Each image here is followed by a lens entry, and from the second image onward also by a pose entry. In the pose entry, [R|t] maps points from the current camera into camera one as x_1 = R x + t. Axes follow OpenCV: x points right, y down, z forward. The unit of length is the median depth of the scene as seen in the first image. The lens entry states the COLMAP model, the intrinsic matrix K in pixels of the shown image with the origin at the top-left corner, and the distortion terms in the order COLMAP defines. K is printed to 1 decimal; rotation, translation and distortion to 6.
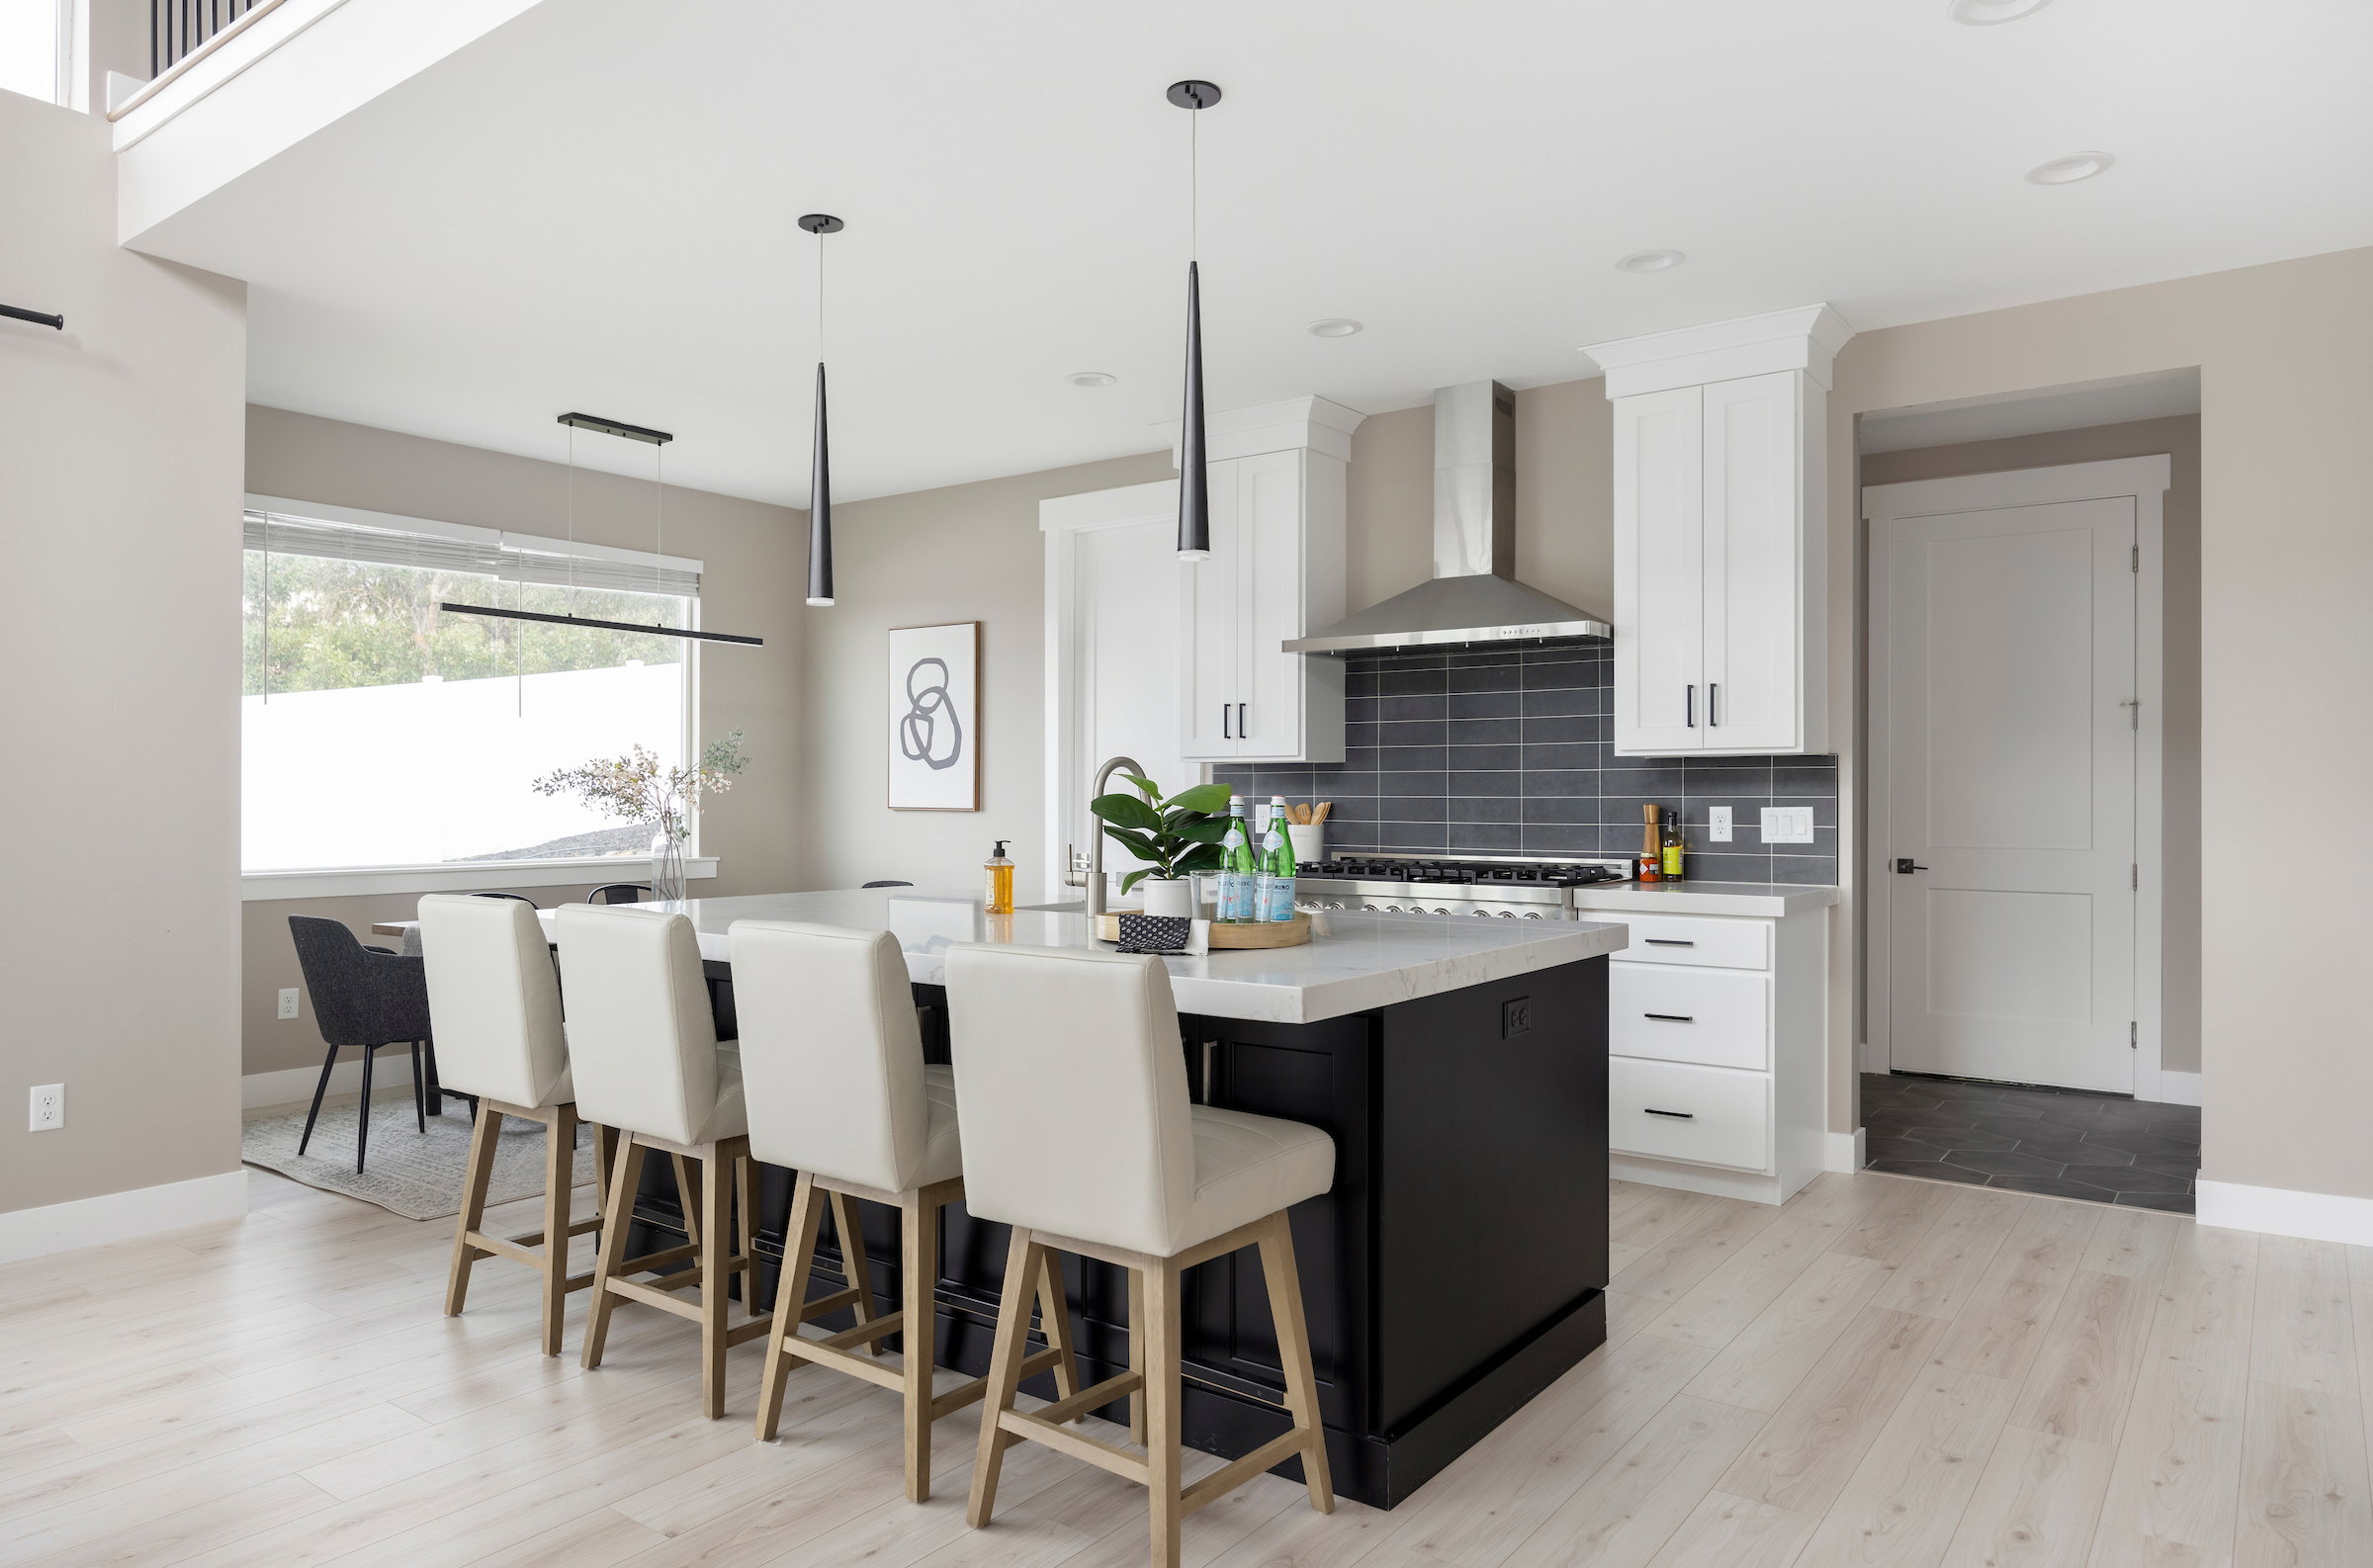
lens RADIAL K [[1511.9, 0, 1192.6], [0, 1511.9, 790.2], [0, 0, 1]] dist [-0.005393, 0.000466]
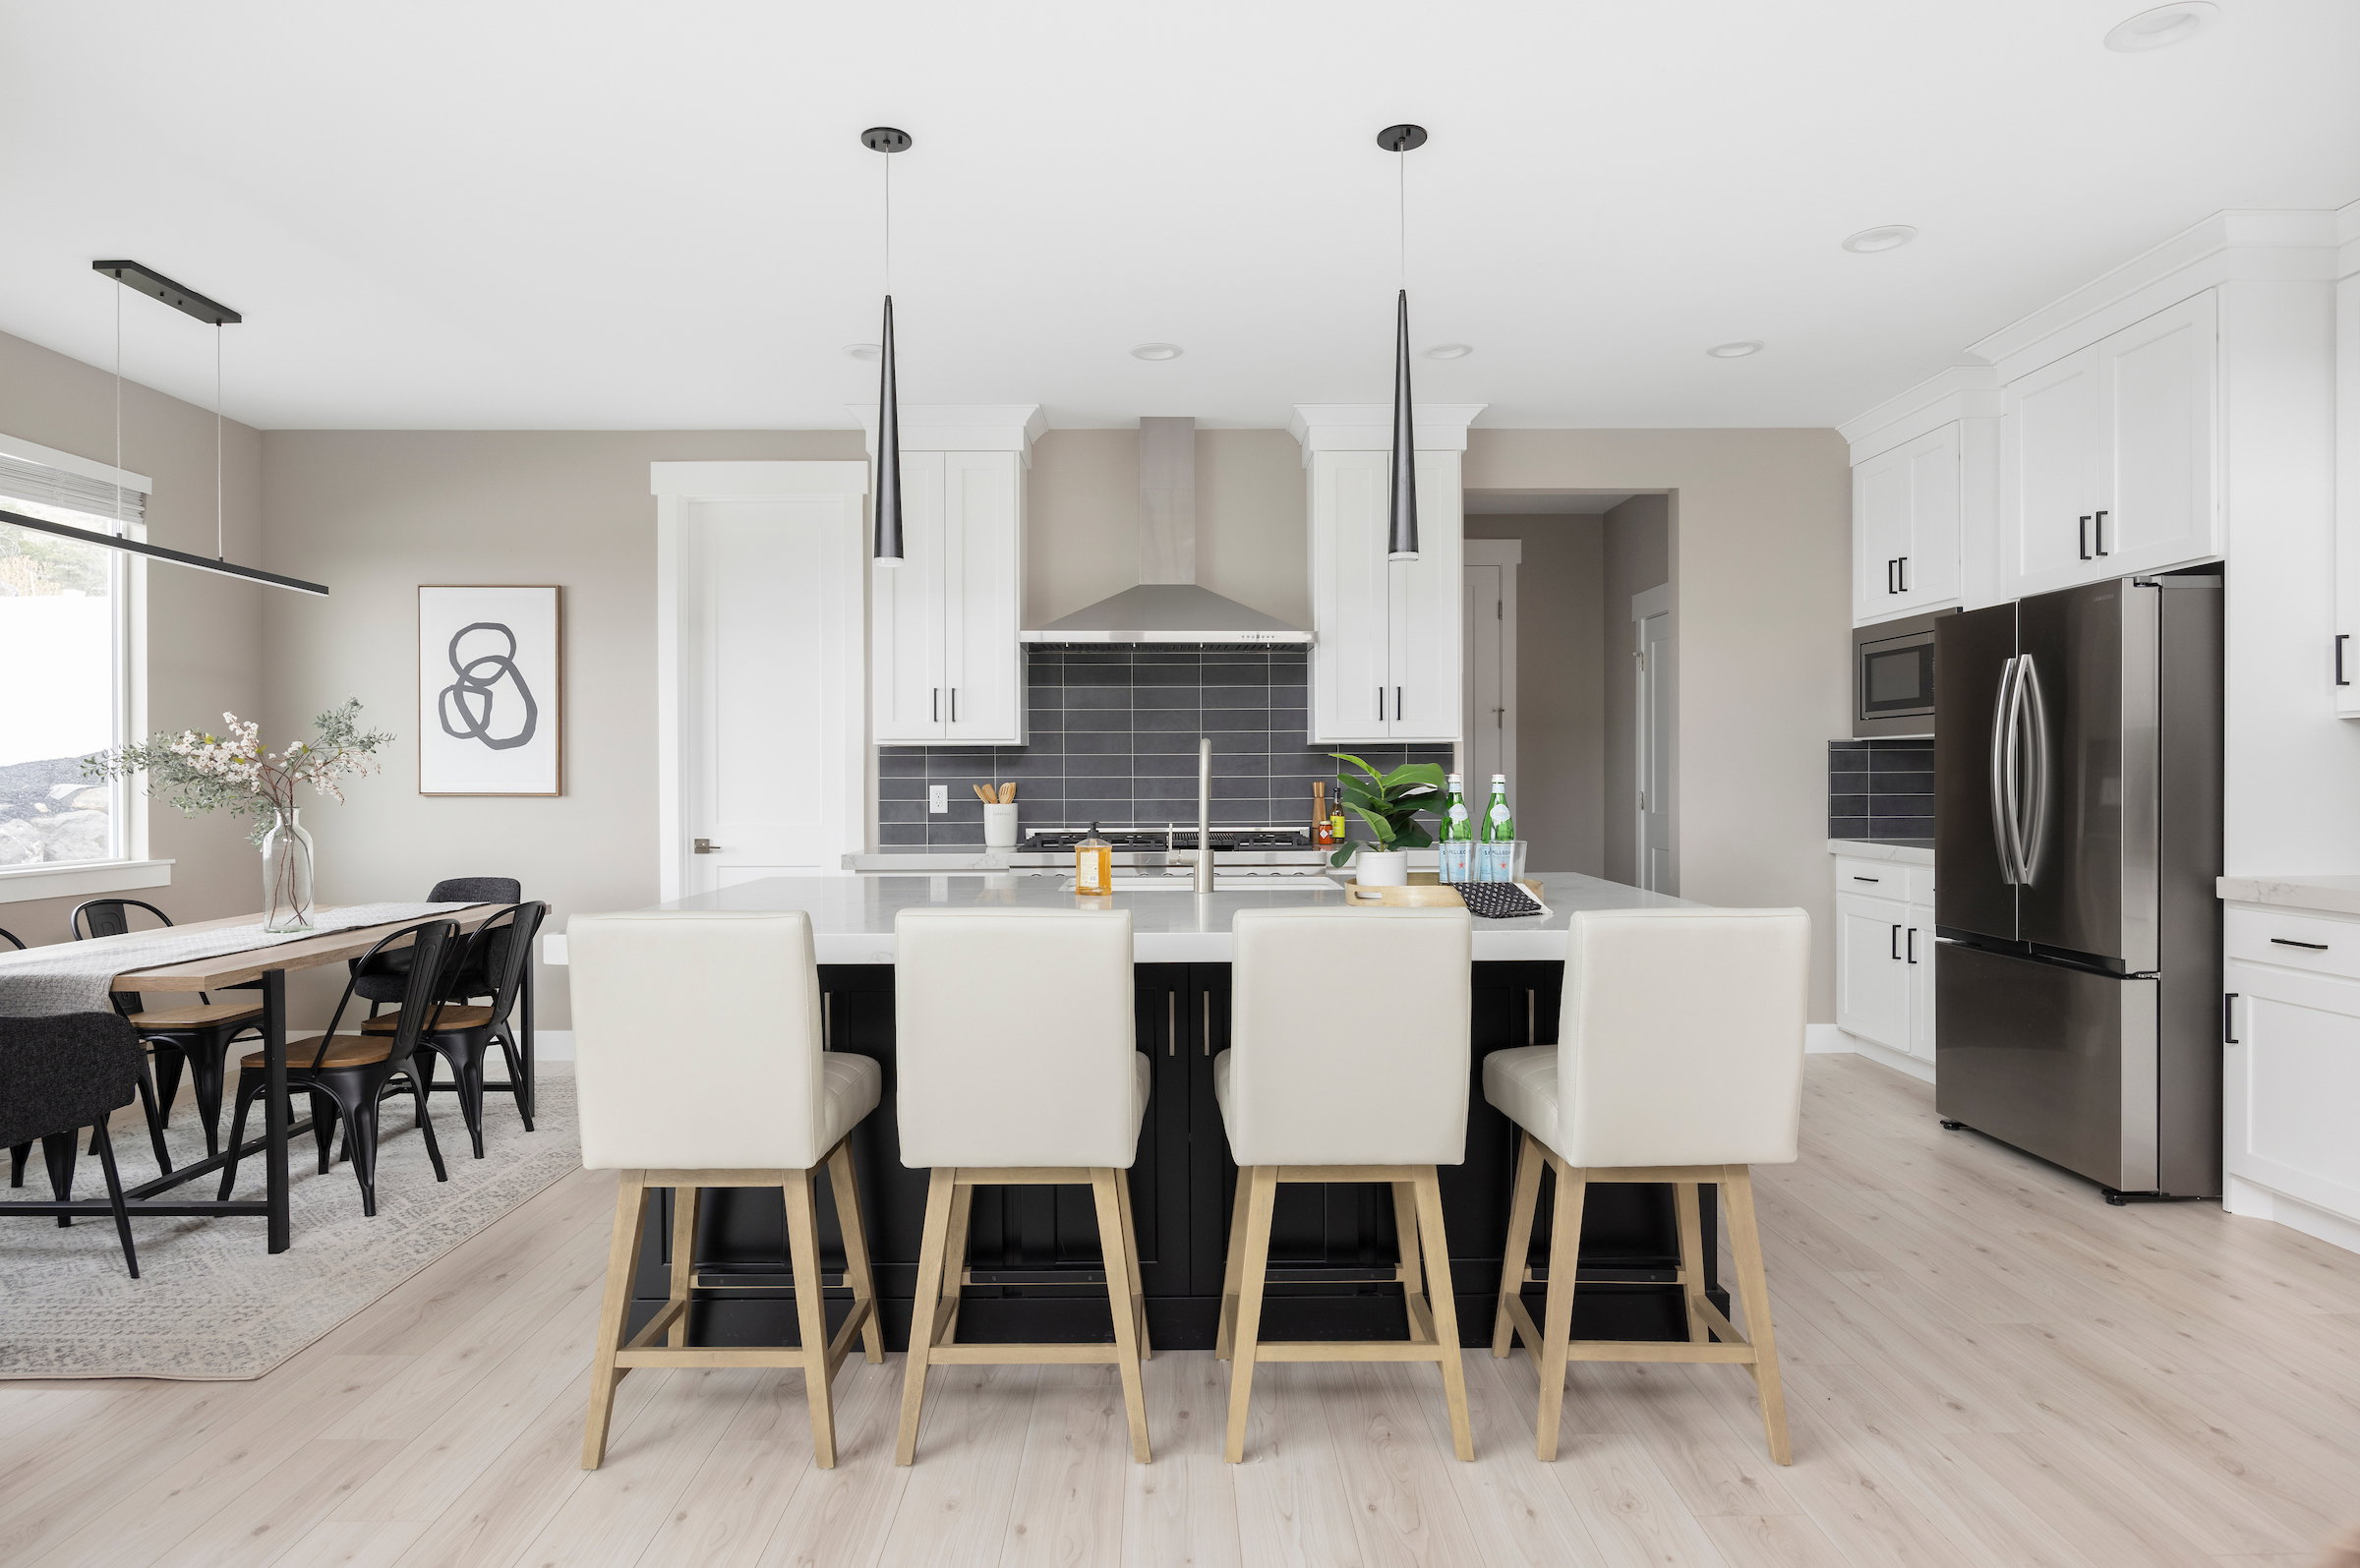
lens RADIAL K [[1312.8, 0, 1185.7], [0, 1312.8, 791.7], [0, 0, 1]] dist [-0.004584, -0.001710]
pose [[0.798153, -0.012087, 0.602333, -0.419797], [0.002689, 0.999860, 0.016500, -0.000696], [-0.602449, -0.011550, 0.798074, 0.195155]]
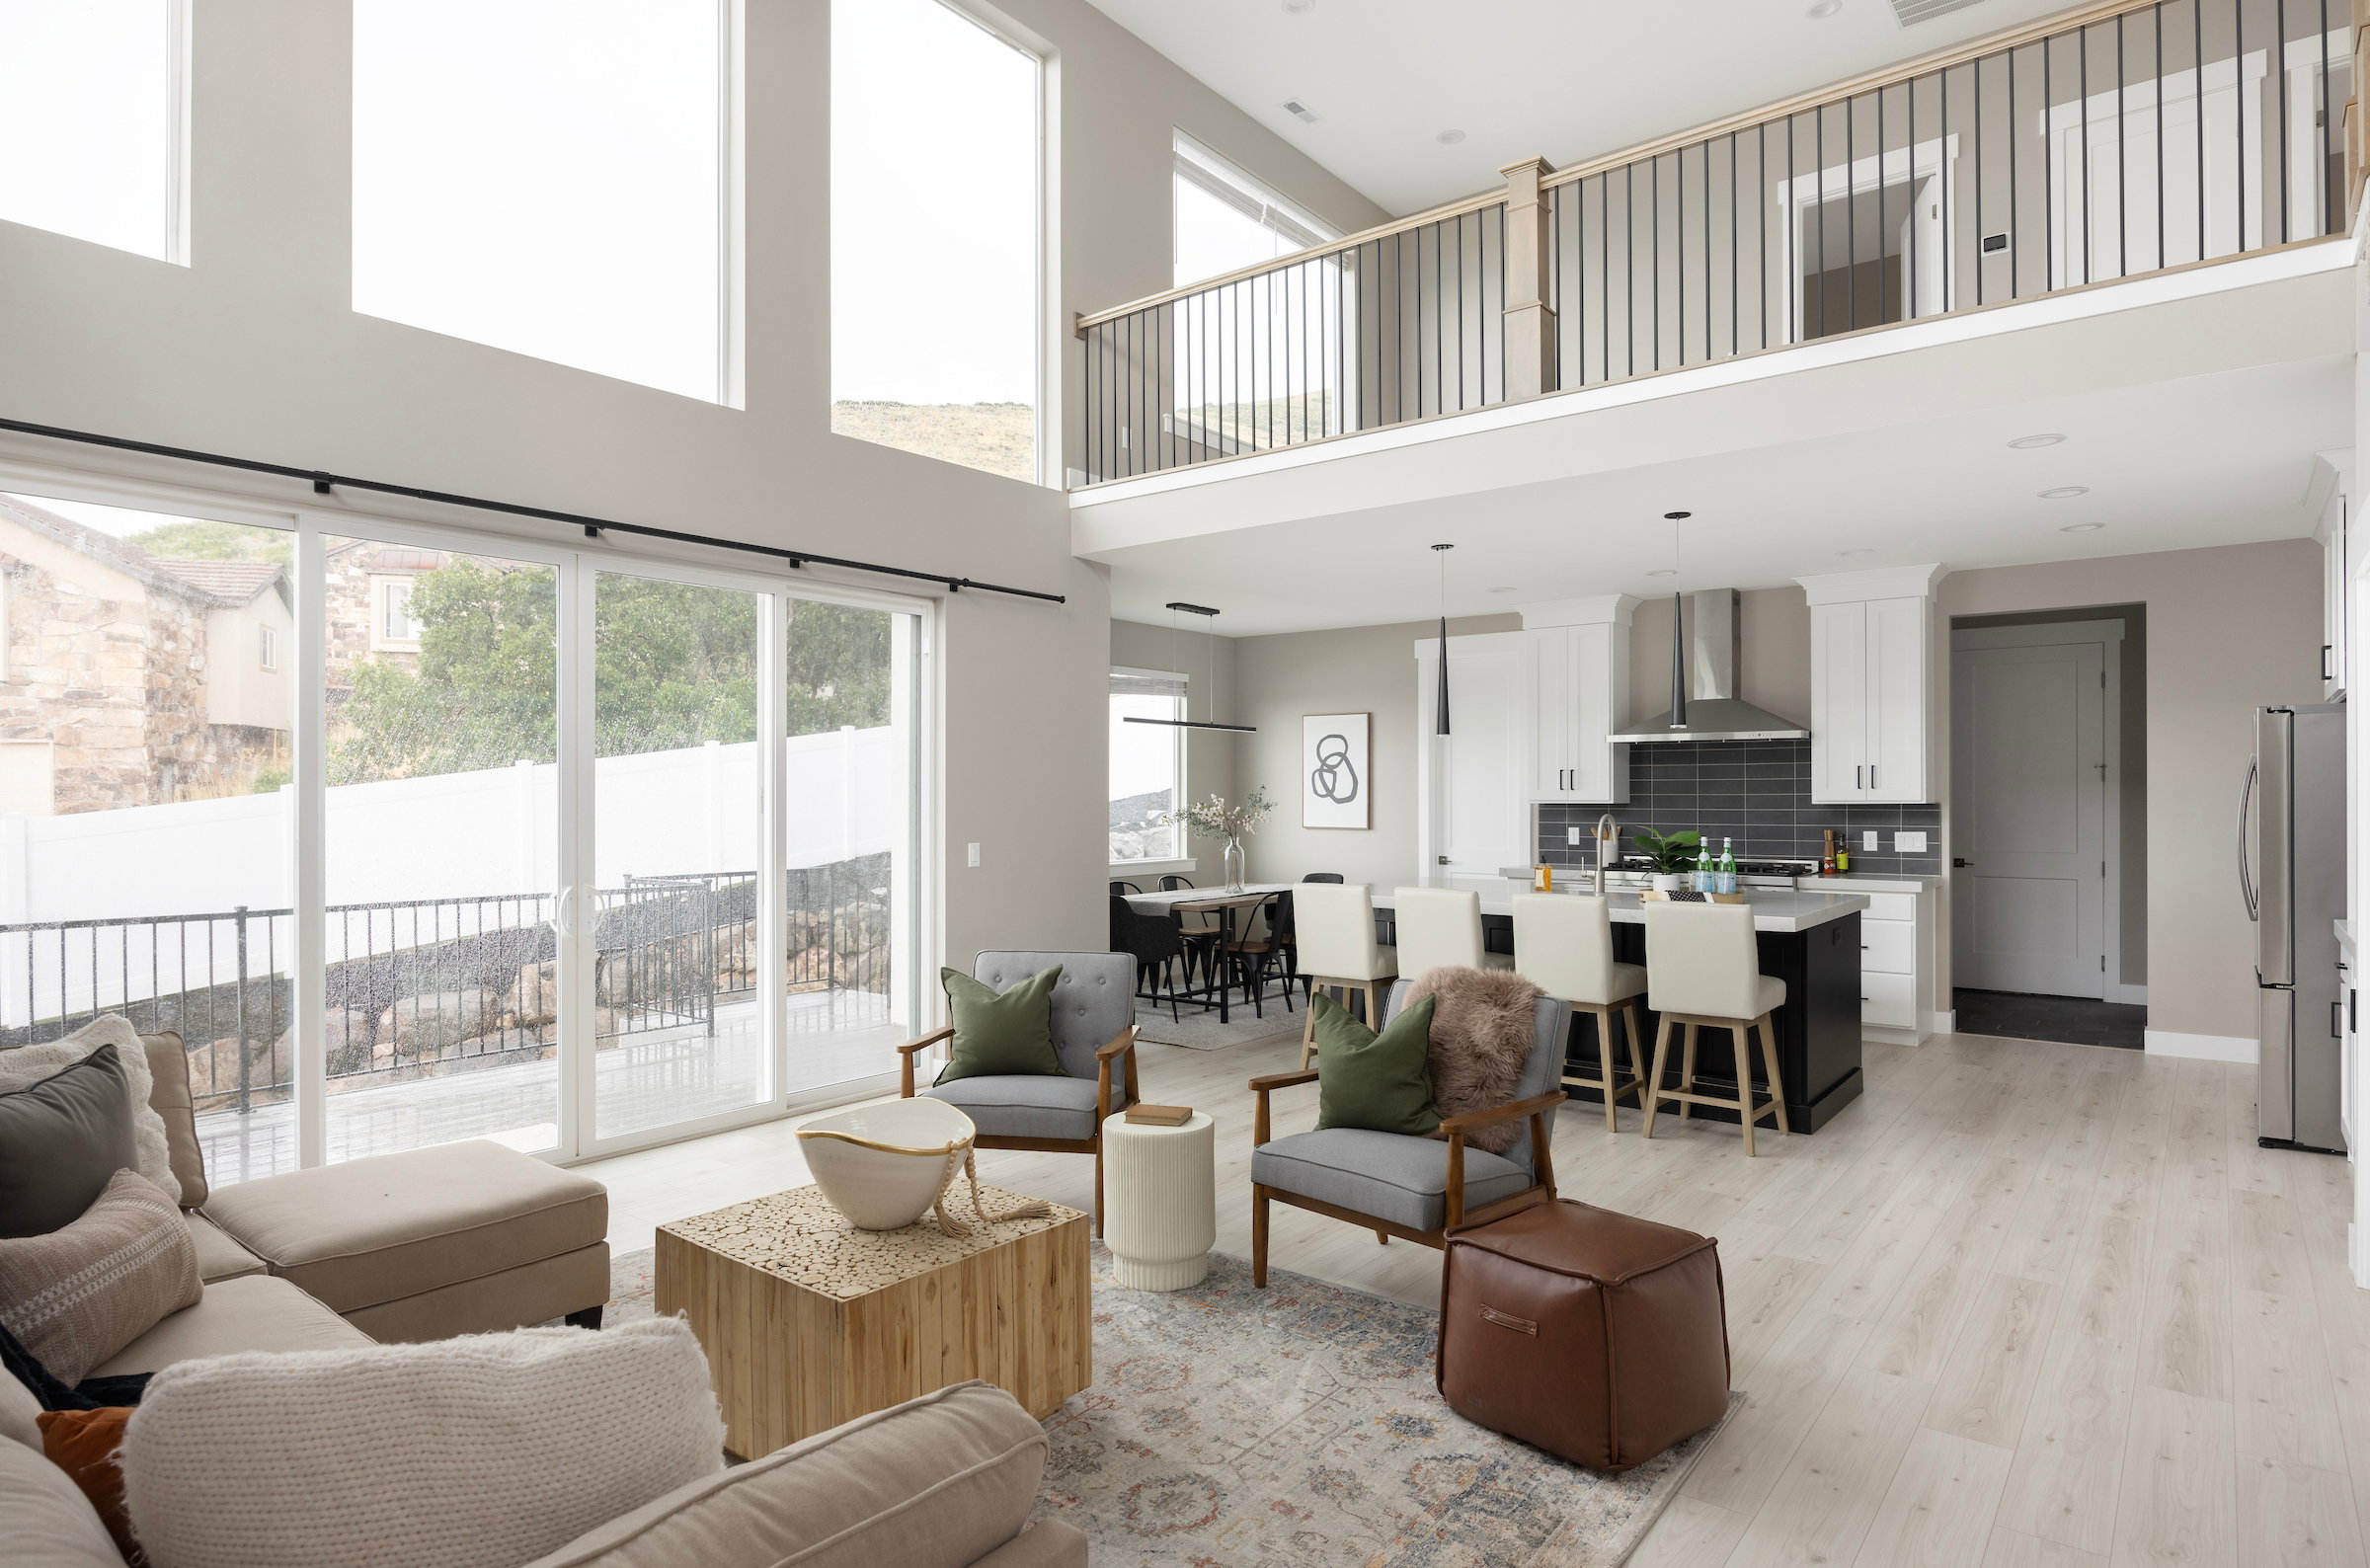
lens RADIAL K [[1318.5, 0, 1190.8], [0, 1318.5, 791.8], [0, 0, 1]] dist [-0.004584, -0.001710]
pose [[0.999457, -0.004841, -0.032586, -0.380148], [0.004917, 0.999985, 0.002253, -0.040977], [0.032574, -0.002412, 0.999466, -0.548858]]
